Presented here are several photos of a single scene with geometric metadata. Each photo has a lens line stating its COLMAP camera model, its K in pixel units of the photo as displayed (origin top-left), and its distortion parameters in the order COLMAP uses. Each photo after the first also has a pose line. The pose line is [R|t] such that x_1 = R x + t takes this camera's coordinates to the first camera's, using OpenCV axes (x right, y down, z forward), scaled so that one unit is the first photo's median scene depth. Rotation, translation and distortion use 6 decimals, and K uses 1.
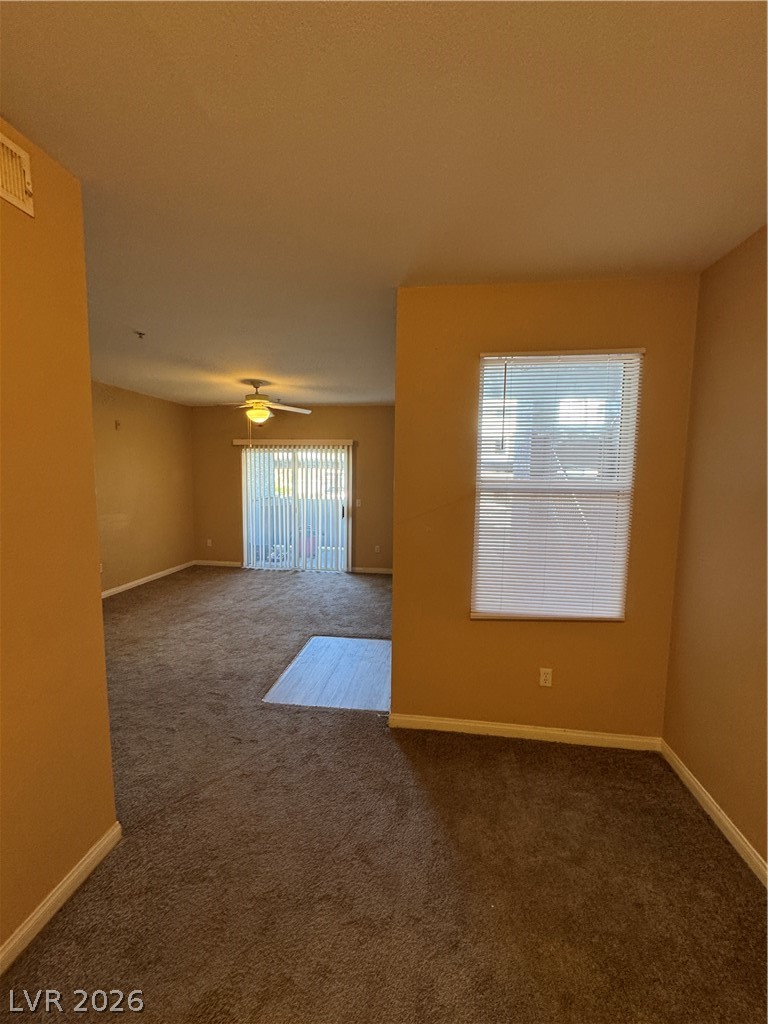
lens RADIAL K [[409.1, 0, 386.6], [0, 409.1, 507.8], [0, 0, 1]] dist [-0.002544, 0.000540]
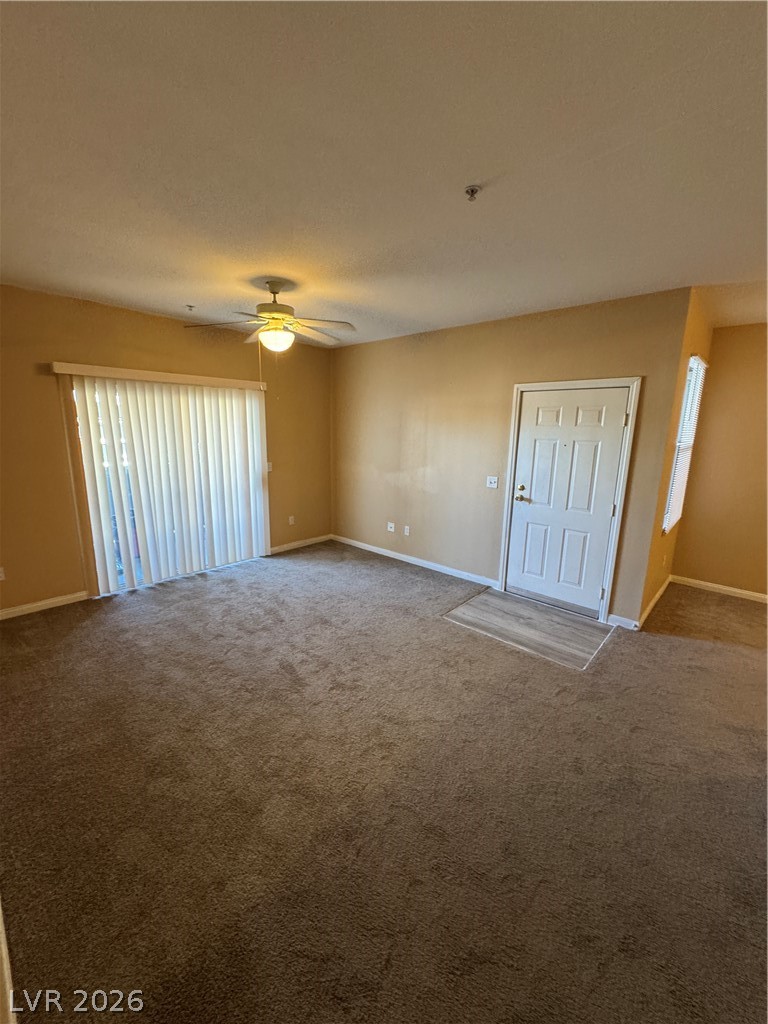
lens RADIAL K [[409.1, 0, 377.9], [0, 409.1, 516.4], [0, 0, 1]] dist [-0.002544, 0.000540]
pose [[0.577163, -0.179907, 0.796565, -0.707472], [0.054392, 0.981734, 0.182317, -0.060884], [-0.814815, -0.061900, 0.576406, 0.451501]]
